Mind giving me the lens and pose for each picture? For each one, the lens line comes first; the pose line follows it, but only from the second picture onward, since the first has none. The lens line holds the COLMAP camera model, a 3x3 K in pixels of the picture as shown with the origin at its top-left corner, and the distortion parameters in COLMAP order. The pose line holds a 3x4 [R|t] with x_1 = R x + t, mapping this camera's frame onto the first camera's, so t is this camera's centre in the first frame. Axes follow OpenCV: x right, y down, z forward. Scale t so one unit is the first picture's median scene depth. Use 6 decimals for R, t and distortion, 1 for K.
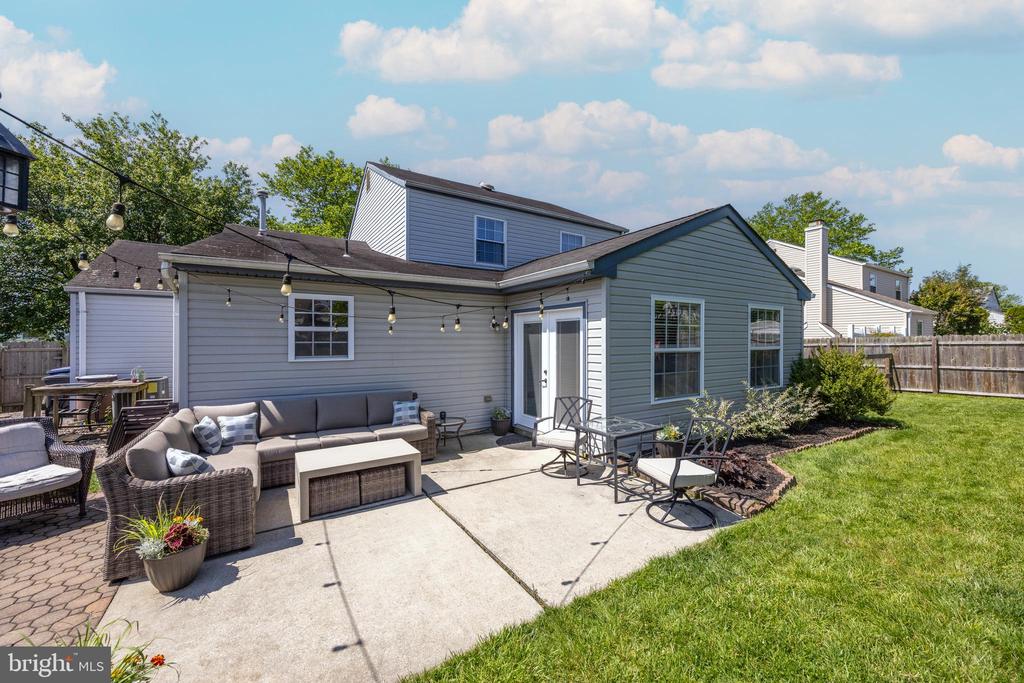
lens RADIAL K [[389.5, 0, 509.4], [0, 389.5, 341.1], [0, 0, 1]] dist [-0.000262, -0.000040]
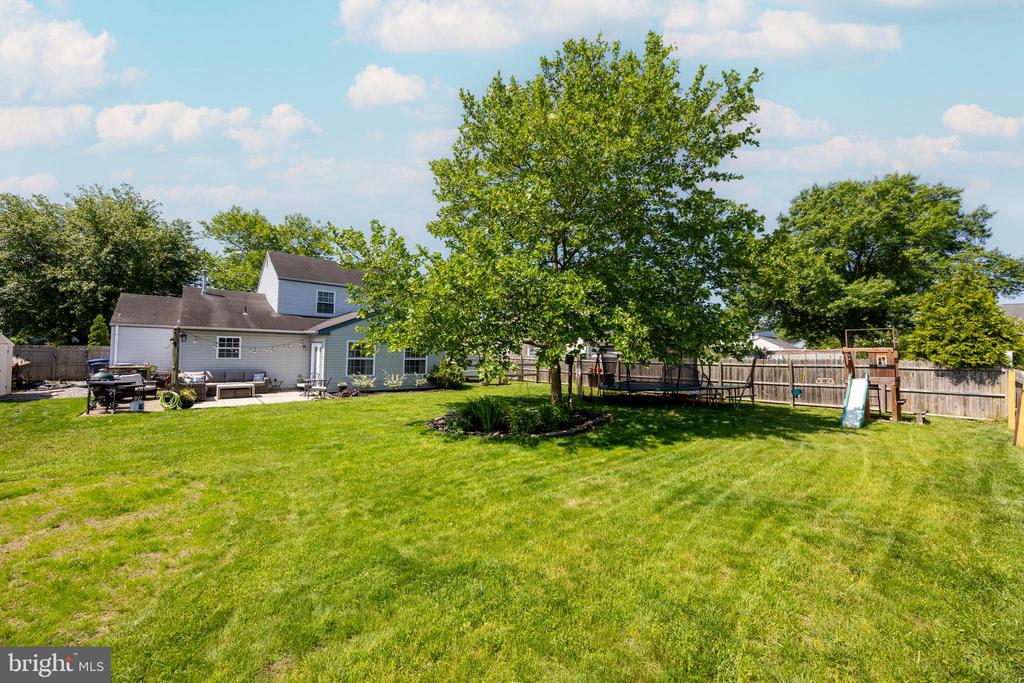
lens RADIAL K [[393.0, 0, 513.2], [0, 393.0, 342.5], [0, 0, 1]] dist [-0.022084, -0.000099]
pose [[0.989894, 0.031794, 0.138202, 1.148560], [-0.028646, 0.999284, -0.024709, -0.057930], [-0.138889, 0.020500, 0.990096, -2.040722]]
